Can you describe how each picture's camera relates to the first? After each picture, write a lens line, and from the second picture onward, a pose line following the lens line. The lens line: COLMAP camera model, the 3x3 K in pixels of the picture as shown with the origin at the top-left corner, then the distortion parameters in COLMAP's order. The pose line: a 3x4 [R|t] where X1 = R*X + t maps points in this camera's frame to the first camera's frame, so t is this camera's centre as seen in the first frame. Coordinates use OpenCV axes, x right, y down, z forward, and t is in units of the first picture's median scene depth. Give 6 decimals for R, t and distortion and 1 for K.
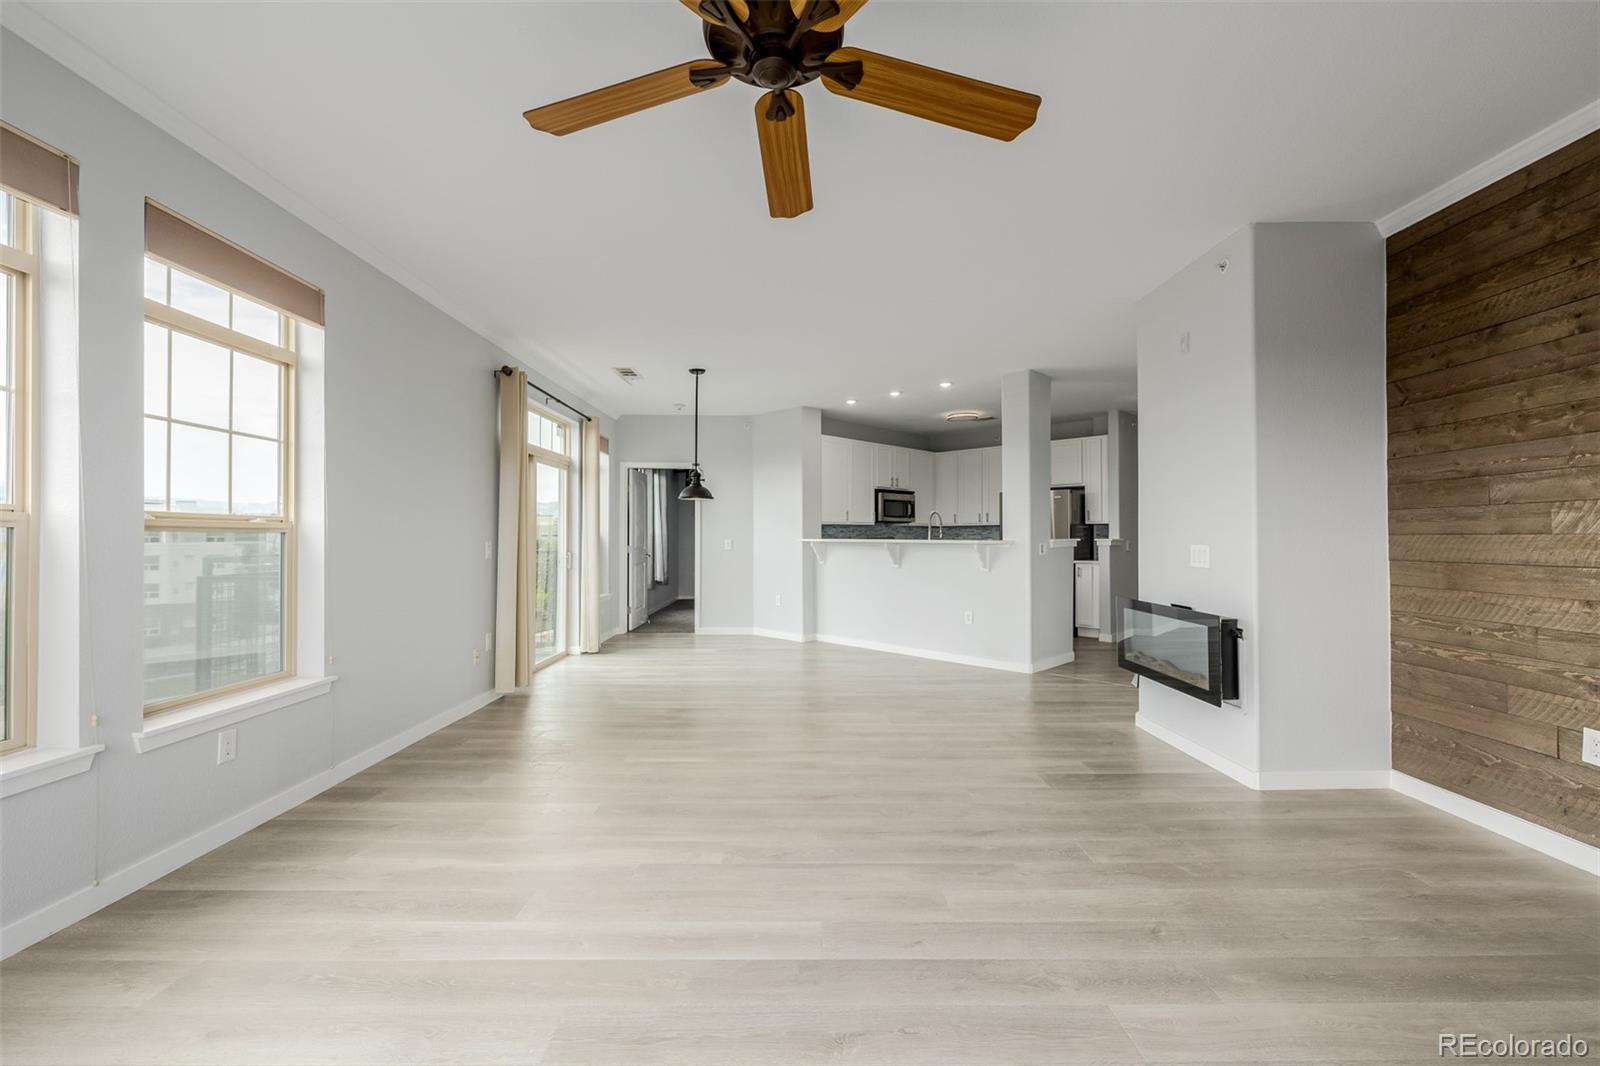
lens RADIAL K [[654.2, 0, 809.5], [0, 654.2, 533.6], [0, 0, 1]] dist [-0.000095, 0.000013]
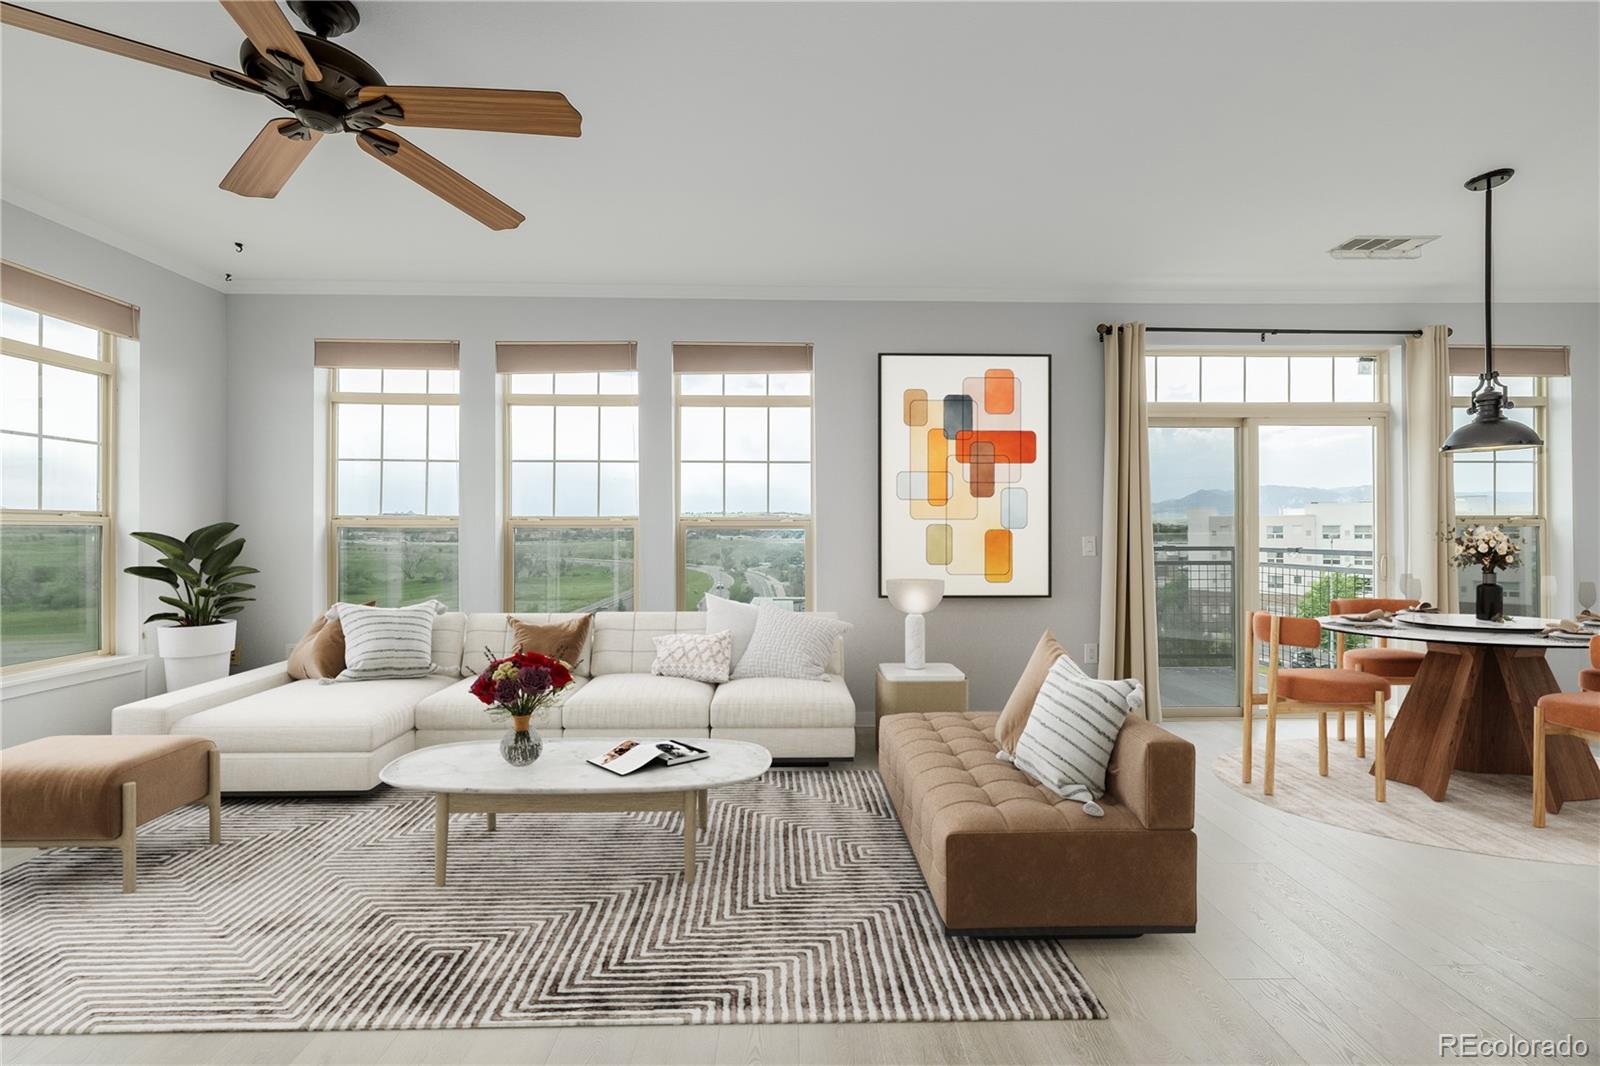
lens RADIAL K [[654.2, 0, 809.5], [0, 654.2, 533.6], [0, 0, 1]] dist [-0.000095, 0.000013]
pose [[0.013606, -0.002956, -0.999903, 0.226555], [0.006837, 0.999973, -0.002864, 0.006015], [0.999884, -0.006798, 0.013625, 0.381451]]
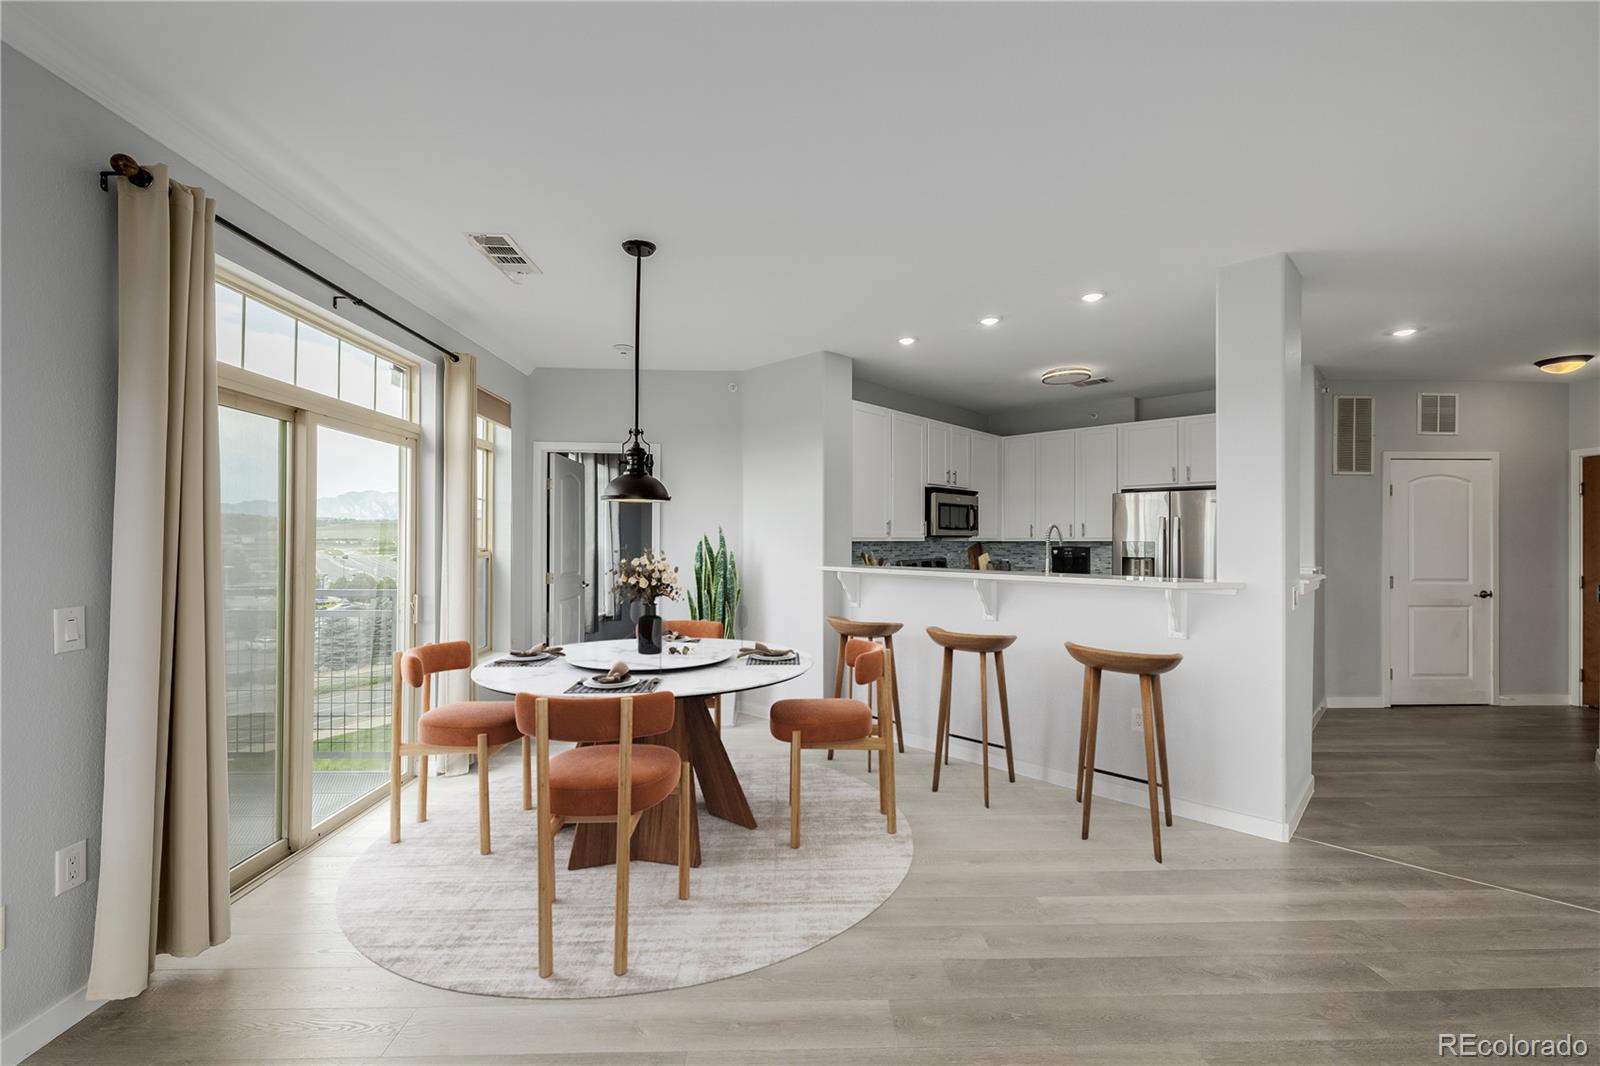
lens RADIAL K [[680.7, 0, 800.0], [0, 680.7, 533.0], [0, 0, 1]] dist [0.001582, 0.000223]
pose [[0.999946, 0.004869, 0.009231, -0.038905], [-0.004800, 0.999961, -0.007406, -0.018548], [-0.009267, 0.007361, 0.999930, 0.363263]]
